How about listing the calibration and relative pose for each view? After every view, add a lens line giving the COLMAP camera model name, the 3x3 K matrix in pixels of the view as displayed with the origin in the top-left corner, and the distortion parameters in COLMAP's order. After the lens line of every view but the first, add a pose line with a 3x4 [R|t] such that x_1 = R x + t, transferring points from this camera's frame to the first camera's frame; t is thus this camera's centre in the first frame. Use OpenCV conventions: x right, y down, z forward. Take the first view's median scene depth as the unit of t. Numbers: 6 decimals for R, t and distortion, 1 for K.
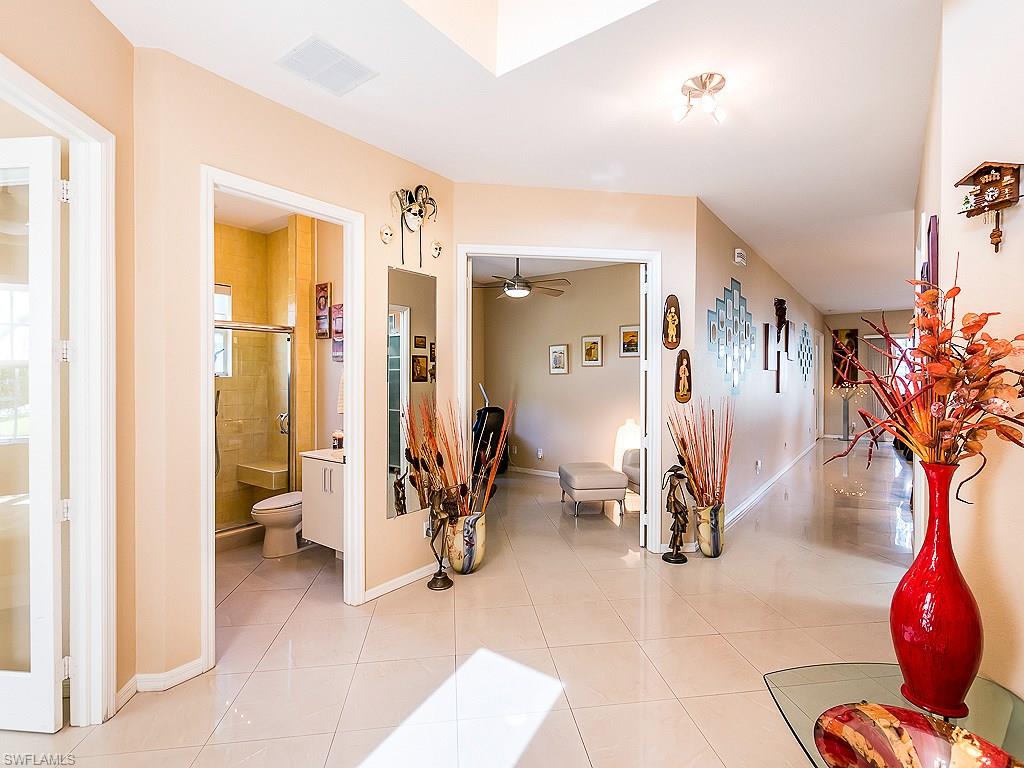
lens RADIAL K [[449.6, 0, 498.3], [0, 449.6, 382.5], [0, 0, 1]] dist [-0.000054, -0.000100]
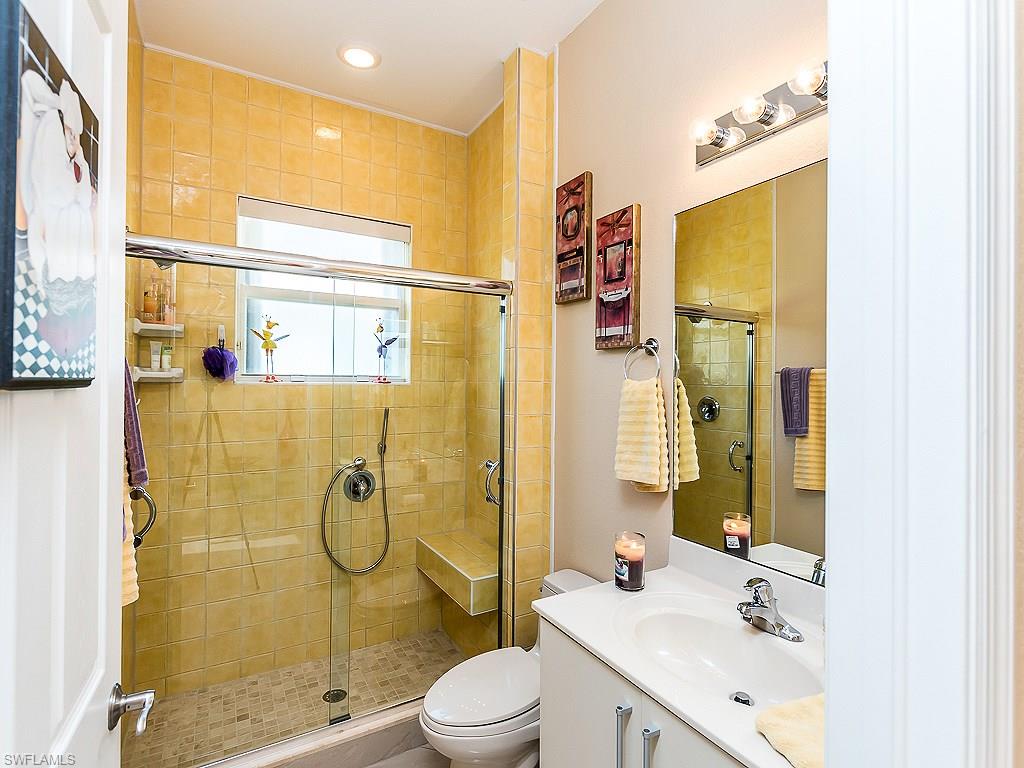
lens RADIAL K [[449.6, 0, 498.3], [0, 449.6, 382.5], [0, 0, 1]] dist [-0.000054, -0.000100]
pose [[0.910307, 0.005233, -0.413902, -0.269304], [-0.010338, 0.999896, -0.010095, -0.010832], [0.413806, 0.013469, 0.910266, 0.557765]]
